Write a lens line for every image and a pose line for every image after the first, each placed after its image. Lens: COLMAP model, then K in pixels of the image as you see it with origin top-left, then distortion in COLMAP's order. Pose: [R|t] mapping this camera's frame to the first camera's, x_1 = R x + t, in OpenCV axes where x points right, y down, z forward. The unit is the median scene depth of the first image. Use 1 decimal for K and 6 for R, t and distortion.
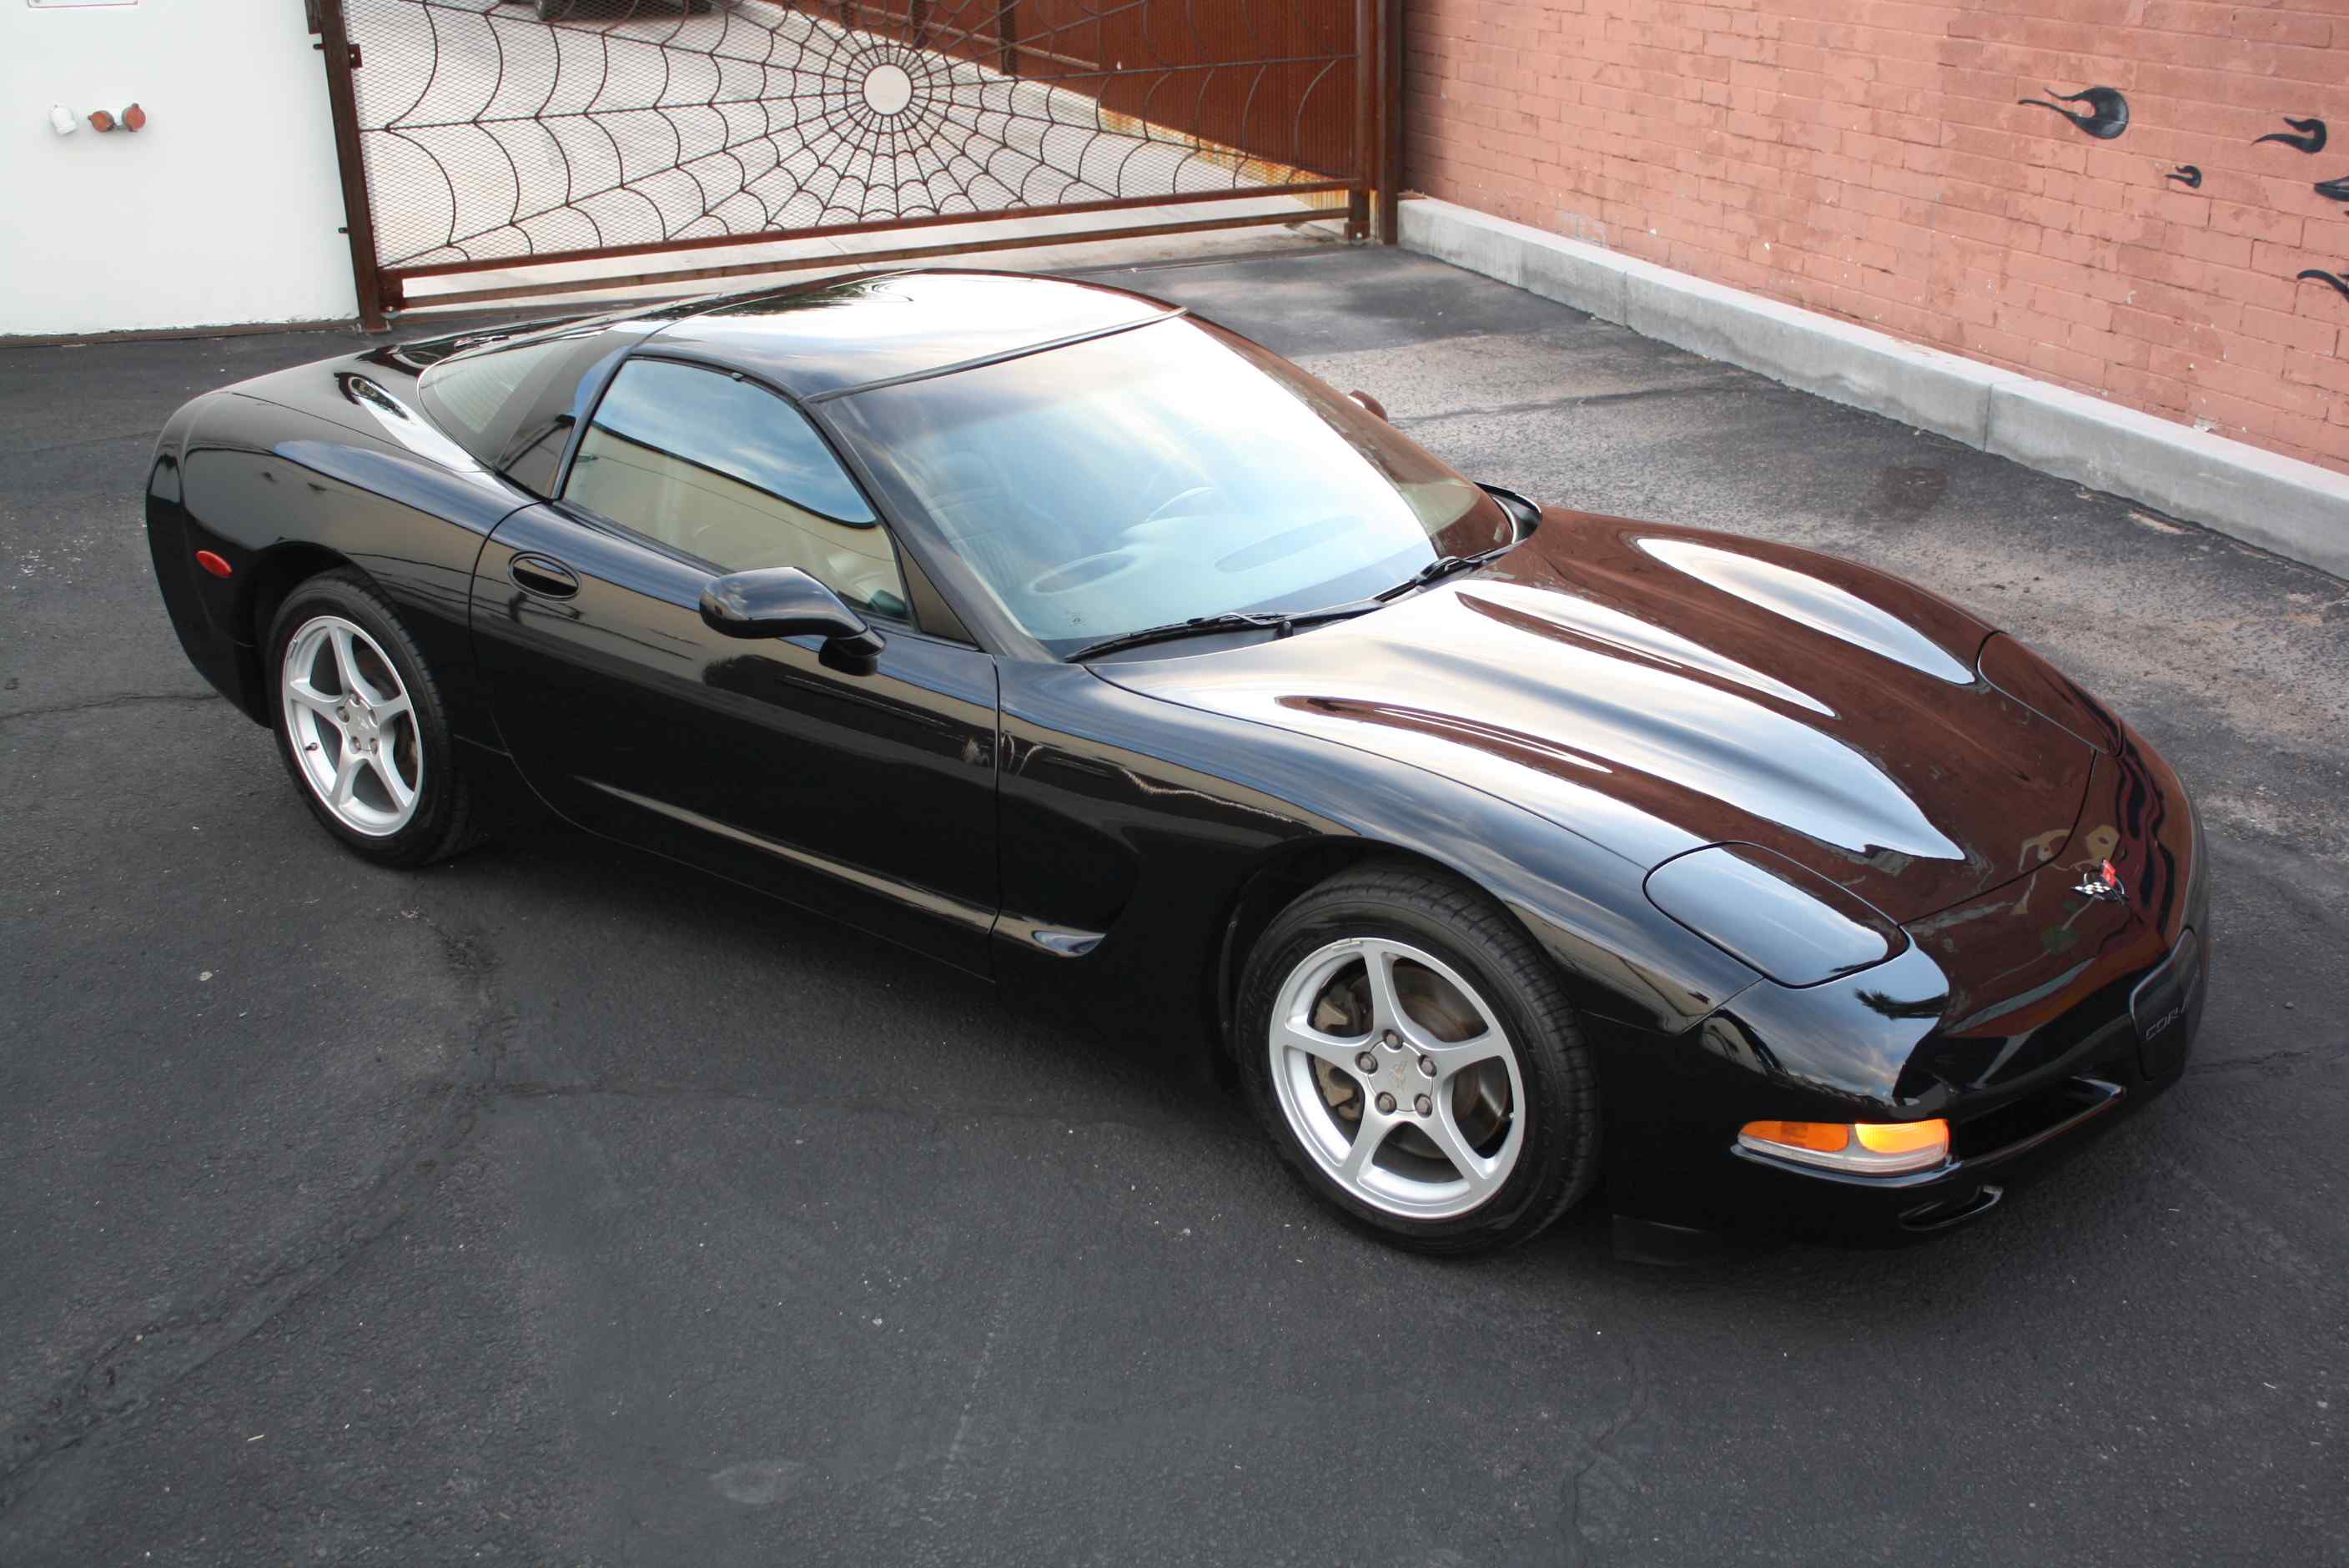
lens RADIAL K [[2493.5, 0, 1174.5], [0, 2493.5, 784.0], [0, 0, 1]] dist [-0.124358, 0.139670]
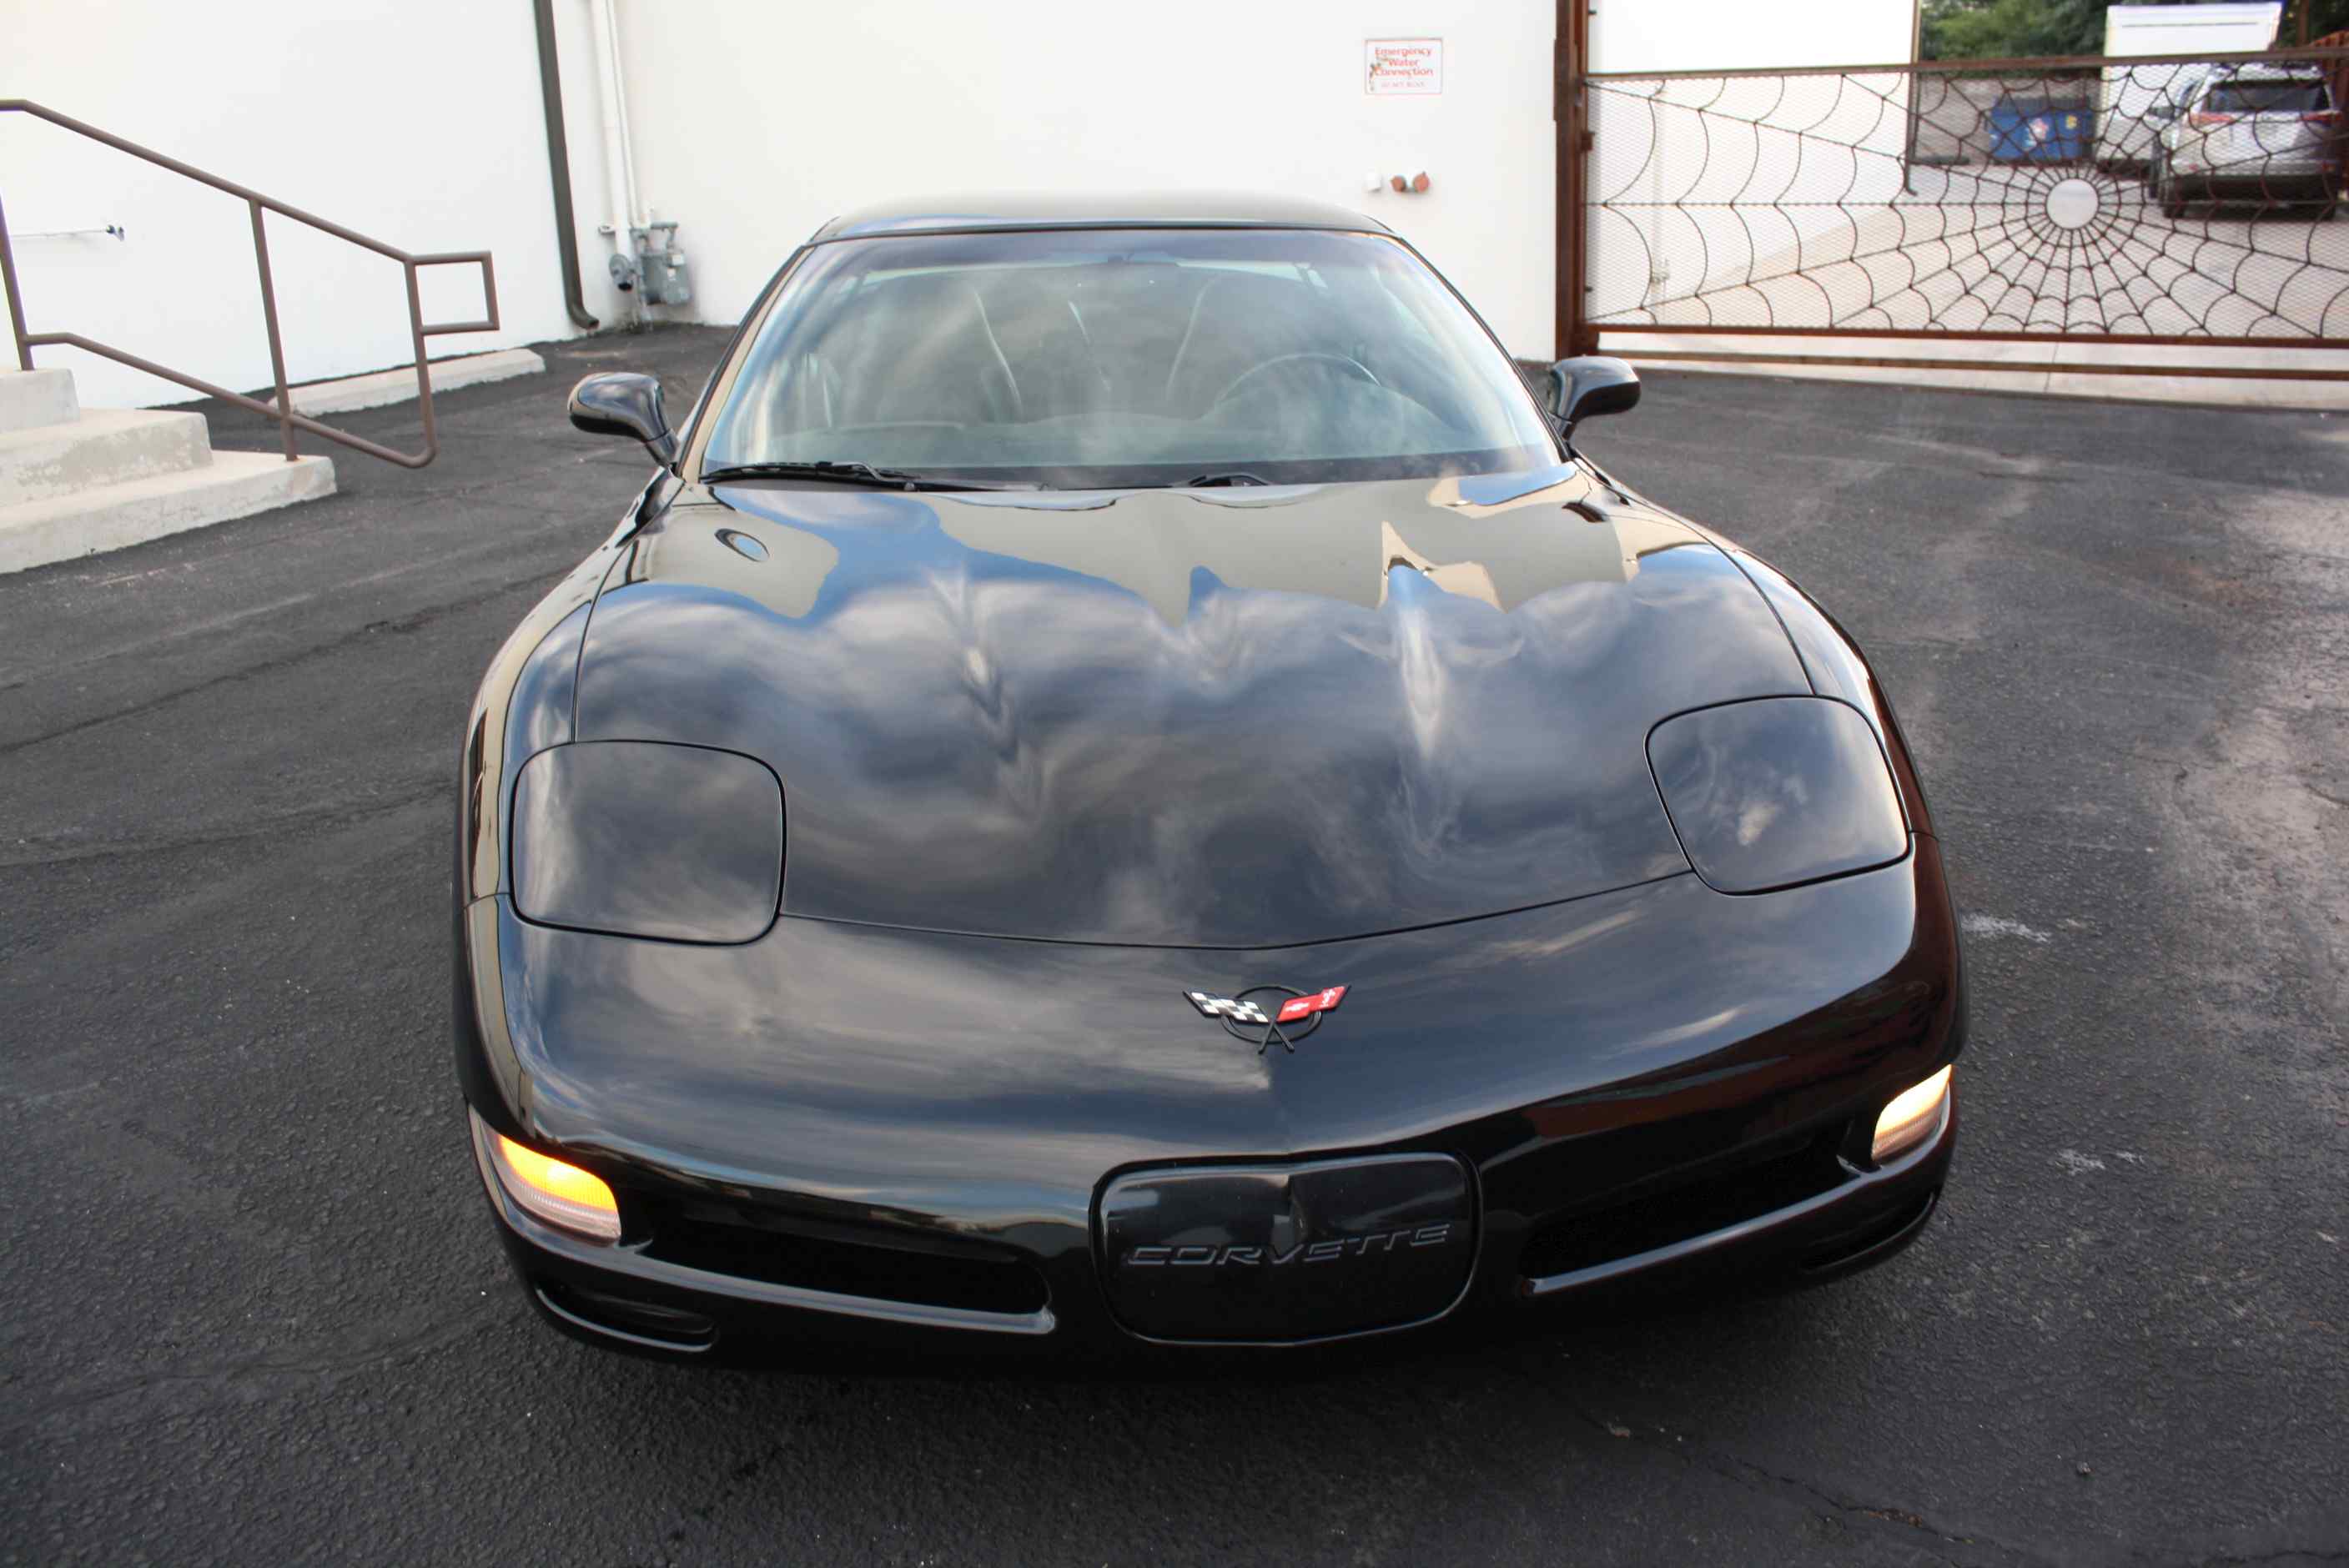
lens RADIAL K [[1979.8, 0, 1187.6], [0, 1979.8, 791.7], [0, 0, 1]] dist [-0.165995, 0.147338]
pose [[0.679846, 0.233499, -0.695189, 0.272126], [-0.255228, 0.964029, 0.074201, -0.015723], [0.687509, 0.126987, 0.714987, 0.252658]]
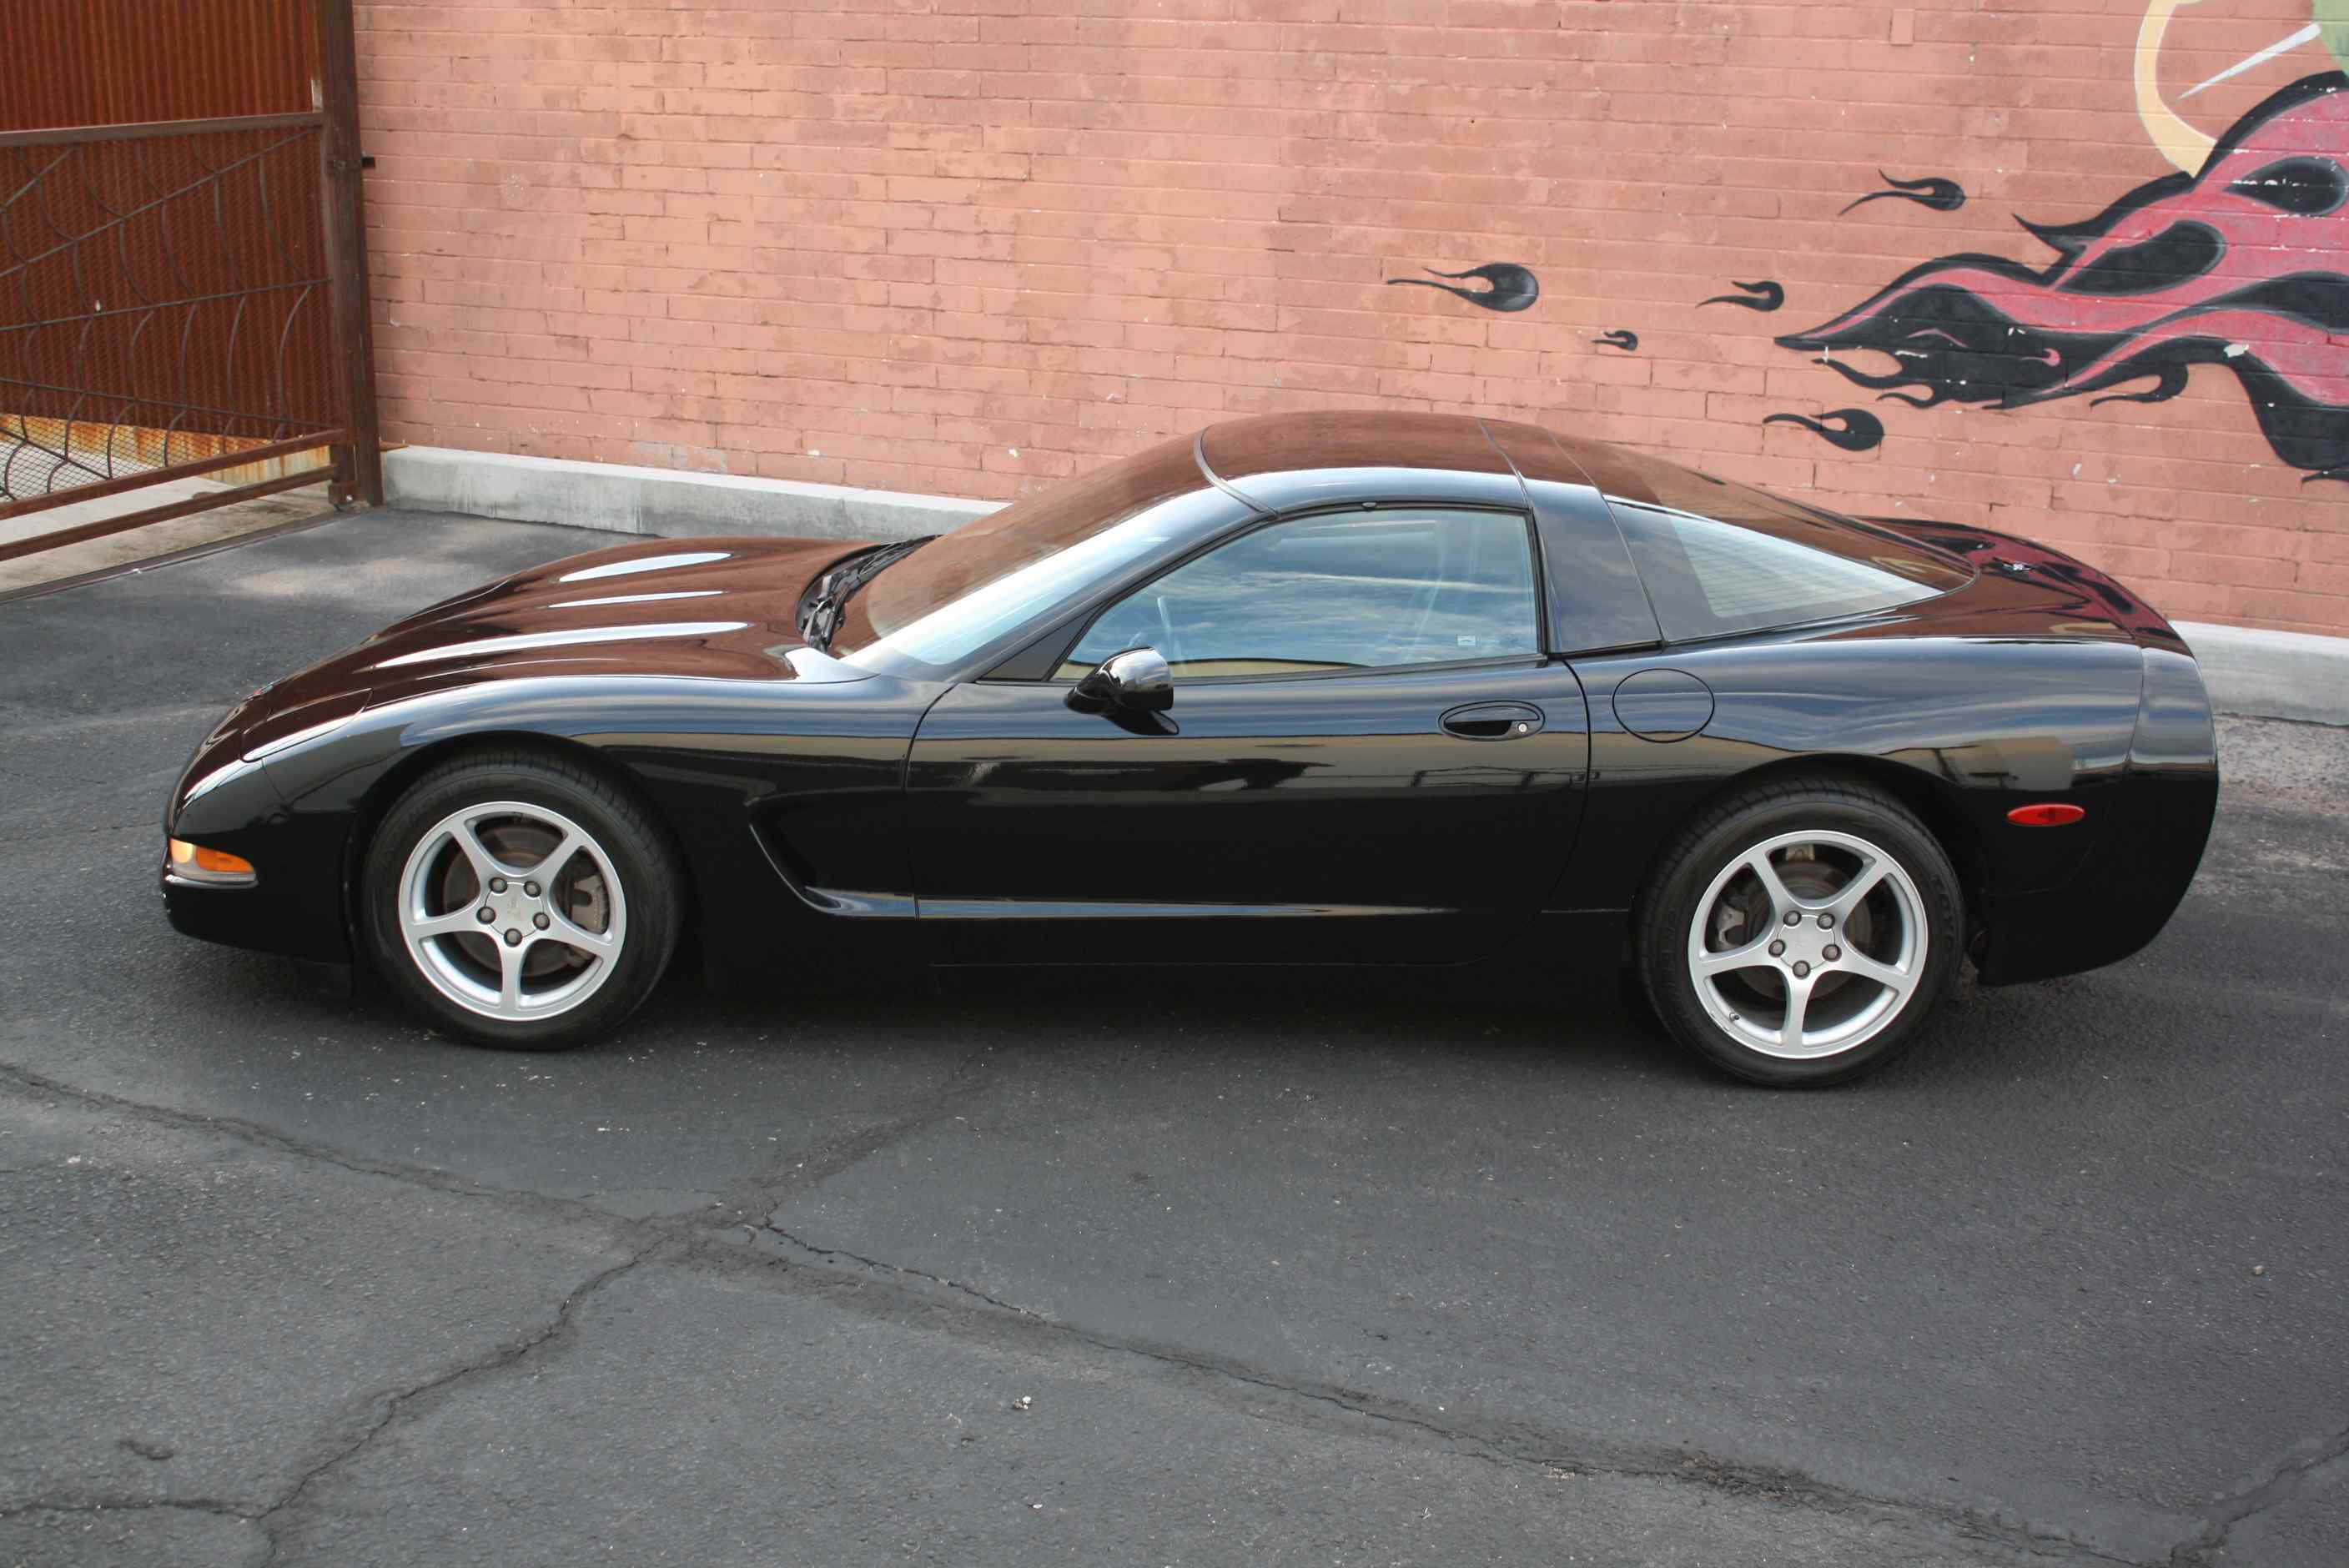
lens RADIAL K [[2698.4, 0, 1189.1], [0, 2698.4, 790.7], [0, 0, 1]] dist [-0.100040, 0.143708]
pose [[0.690733, -0.171612, 0.702451, -0.457793], [0.235343, 0.971894, 0.006021, -0.085979], [-0.683741, 0.161158, 0.711707, 0.255327]]
